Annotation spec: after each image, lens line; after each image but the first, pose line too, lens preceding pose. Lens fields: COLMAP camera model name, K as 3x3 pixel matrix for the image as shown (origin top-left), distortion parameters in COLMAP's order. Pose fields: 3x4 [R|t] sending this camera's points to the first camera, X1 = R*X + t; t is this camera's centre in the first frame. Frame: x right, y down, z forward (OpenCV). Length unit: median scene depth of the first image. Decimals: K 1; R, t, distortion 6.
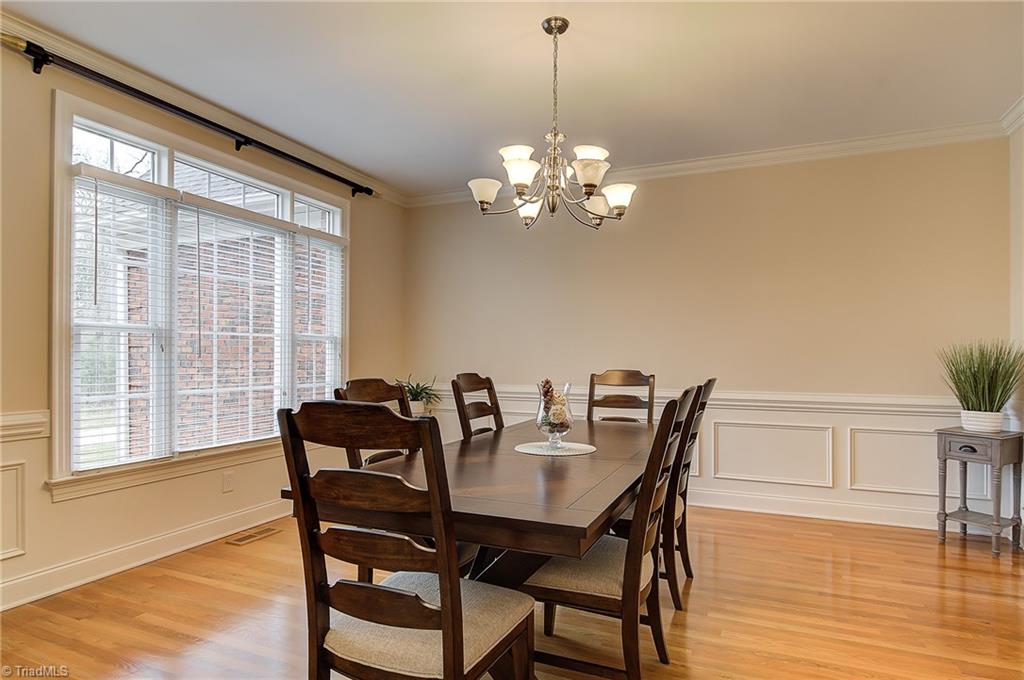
lens RADIAL K [[570.0, 0, 515.8], [0, 570.0, 363.7], [0, 0, 1]] dist [0.002298, -0.000129]
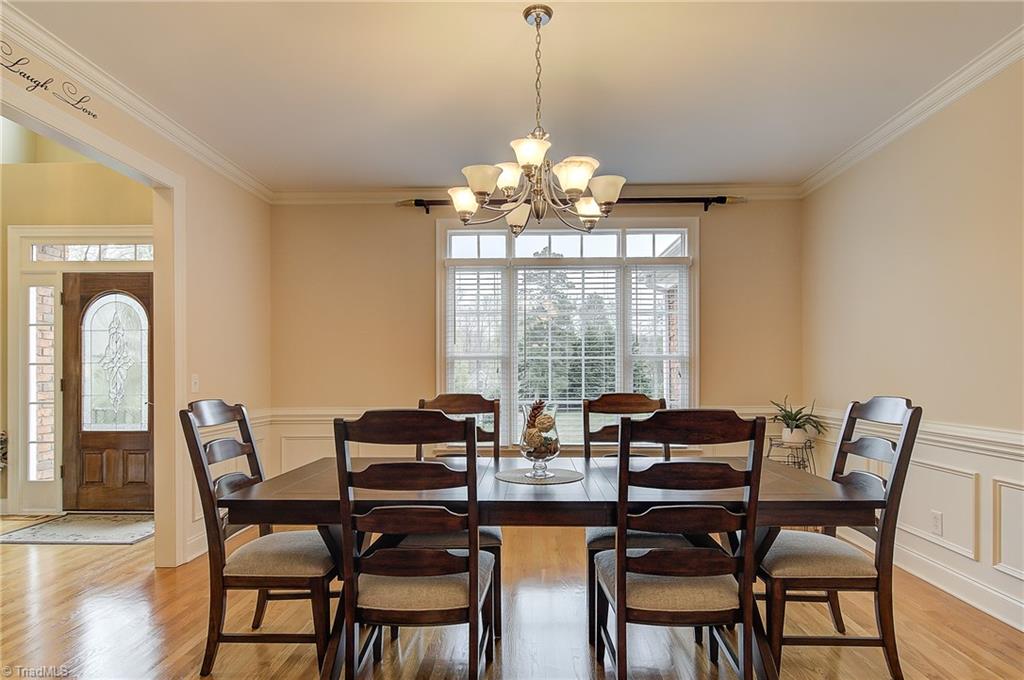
lens RADIAL K [[563.9, 0, 515.5], [0, 563.9, 383.9], [0, 0, 1]] dist [-0.002422, -0.000916]
pose [[0.371575, 0.012672, -0.928317, 0.661346], [-0.010029, 0.999903, 0.009635, -0.006410], [0.928349, 0.005730, 0.371666, 0.467853]]
